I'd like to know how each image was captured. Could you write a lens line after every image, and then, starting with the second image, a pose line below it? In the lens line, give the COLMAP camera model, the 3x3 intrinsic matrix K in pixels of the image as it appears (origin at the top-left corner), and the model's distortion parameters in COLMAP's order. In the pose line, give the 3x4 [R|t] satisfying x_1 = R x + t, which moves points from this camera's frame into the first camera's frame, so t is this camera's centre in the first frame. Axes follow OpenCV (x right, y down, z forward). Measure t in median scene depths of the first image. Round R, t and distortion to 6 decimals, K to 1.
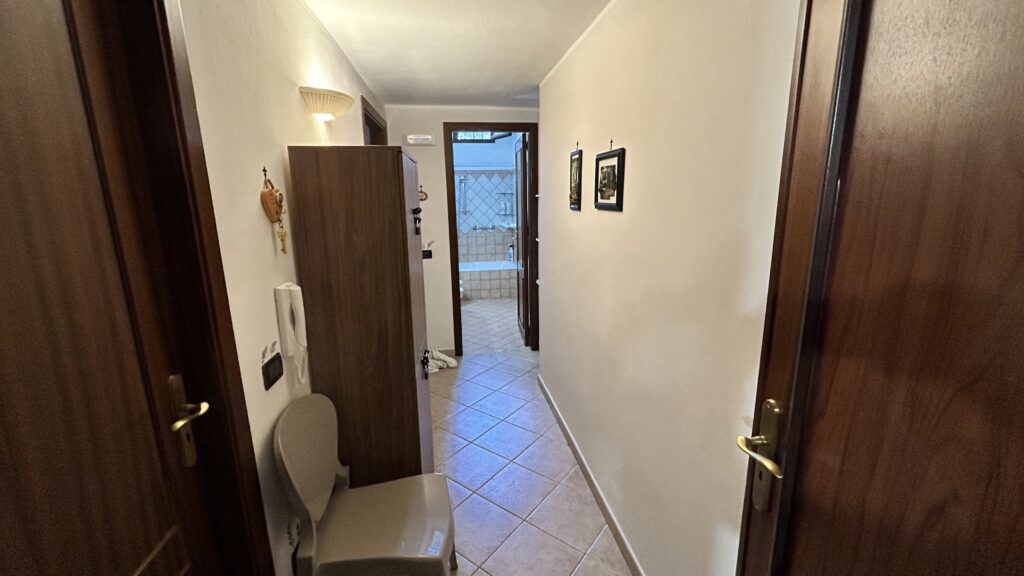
lens RADIAL K [[413.1, 0, 514.2], [0, 413.1, 282.7], [0, 0, 1]] dist [-0.002439, -0.001400]
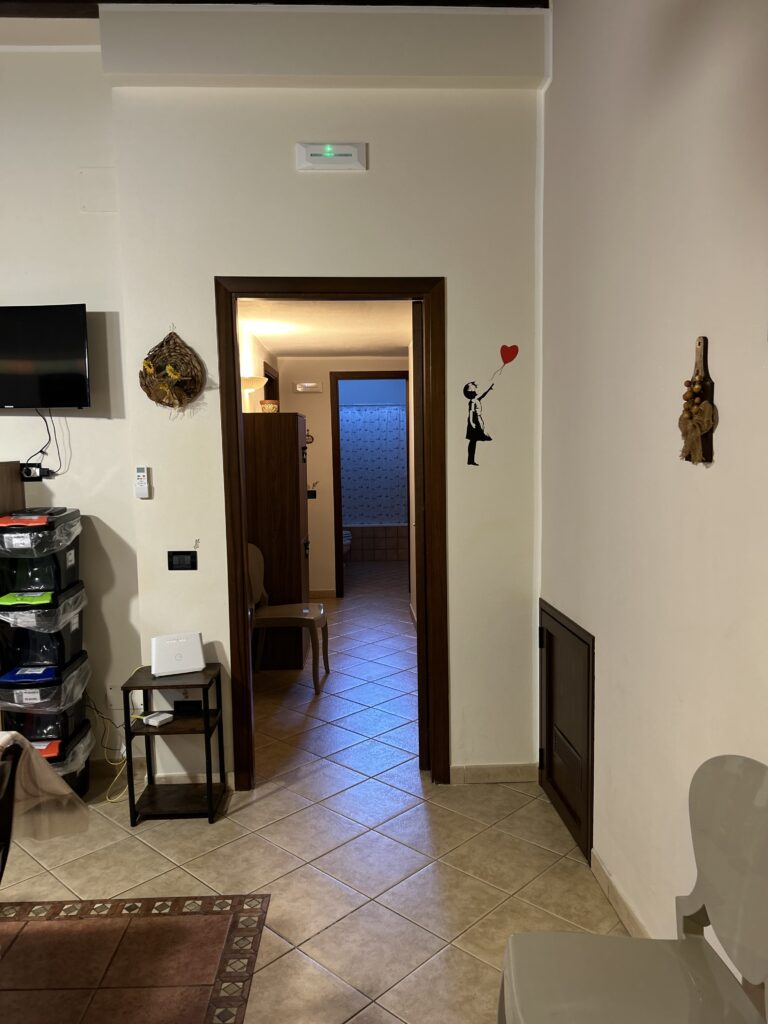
lens RADIAL K [[762.5, 0, 383.5], [0, 762.5, 510.0], [0, 0, 1]] dist [0.052754, -0.002158]
pose [[0.992834, 0.007971, -0.119234, 0.206494], [-0.021629, 0.993279, -0.113703, 0.191635], [0.117526, 0.115467, 0.986334, -0.904776]]
